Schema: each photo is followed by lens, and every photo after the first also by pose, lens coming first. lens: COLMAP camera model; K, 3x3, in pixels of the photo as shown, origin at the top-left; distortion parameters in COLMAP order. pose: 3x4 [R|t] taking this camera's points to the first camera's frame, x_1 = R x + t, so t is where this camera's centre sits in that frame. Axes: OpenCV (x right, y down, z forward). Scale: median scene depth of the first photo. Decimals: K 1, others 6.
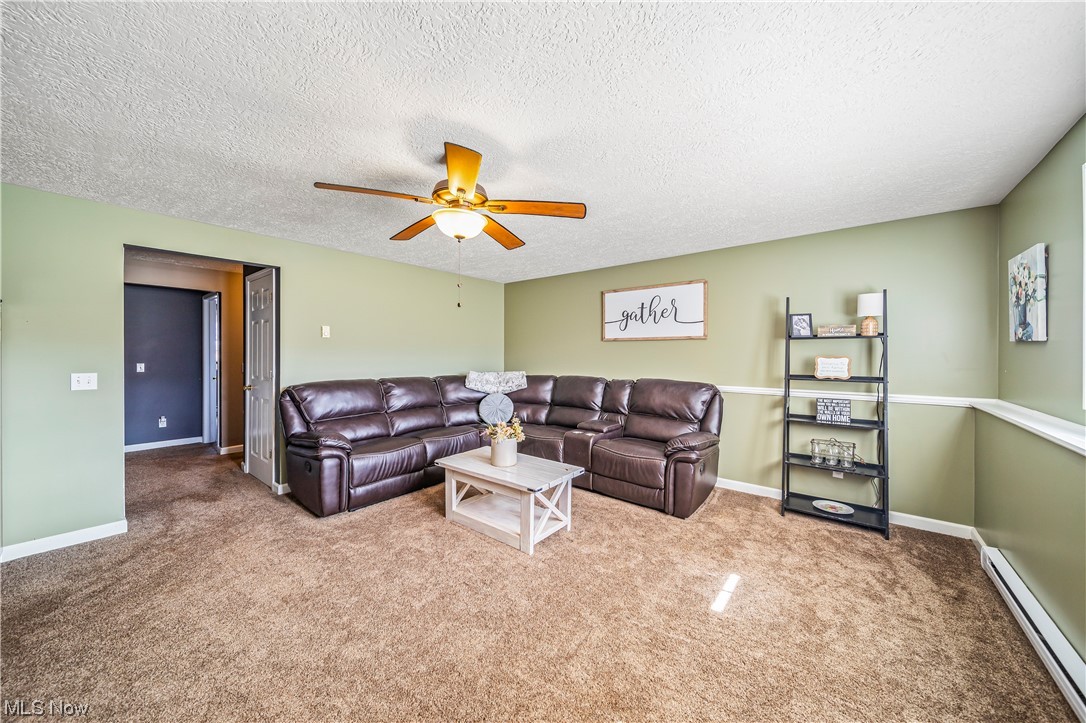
lens RADIAL K [[383.3, 0, 543.0], [0, 383.3, 357.6], [0, 0, 1]] dist [0.000709, -0.000278]
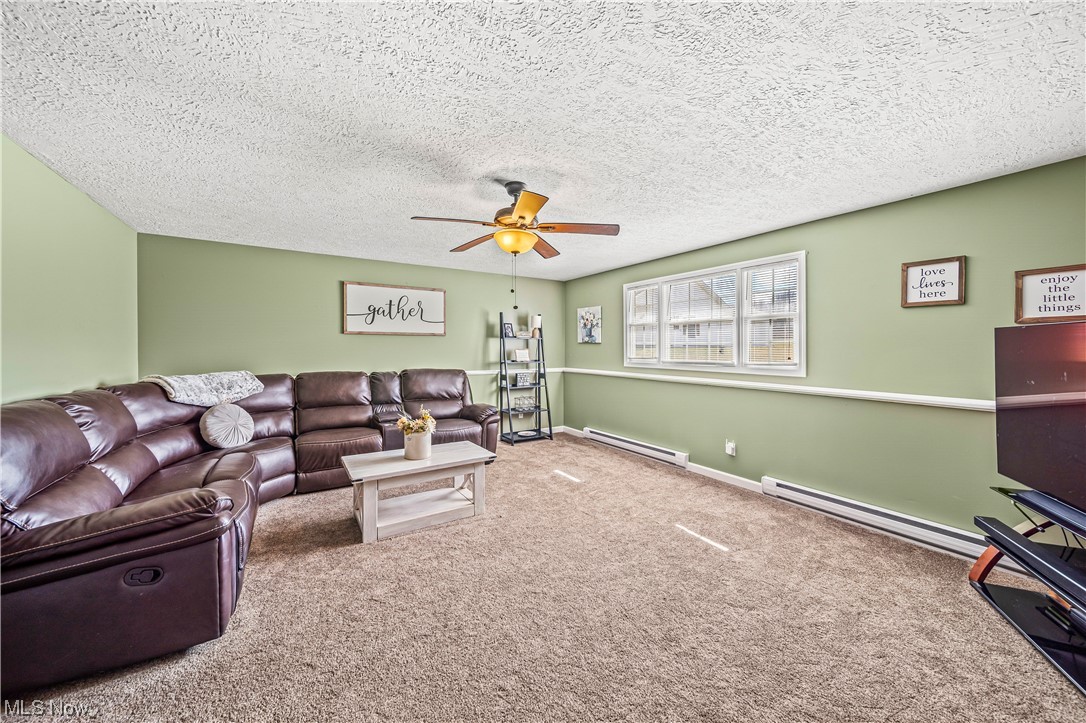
lens RADIAL K [[383.3, 0, 546.6], [0, 383.3, 353.3], [0, 0, 1]] dist [0.000709, -0.000278]
pose [[0.316626, -0.012693, 0.948465, -0.671691], [0.008841, 0.999907, 0.010430, -0.000288], [-0.948509, 0.005083, 0.316709, 0.260091]]
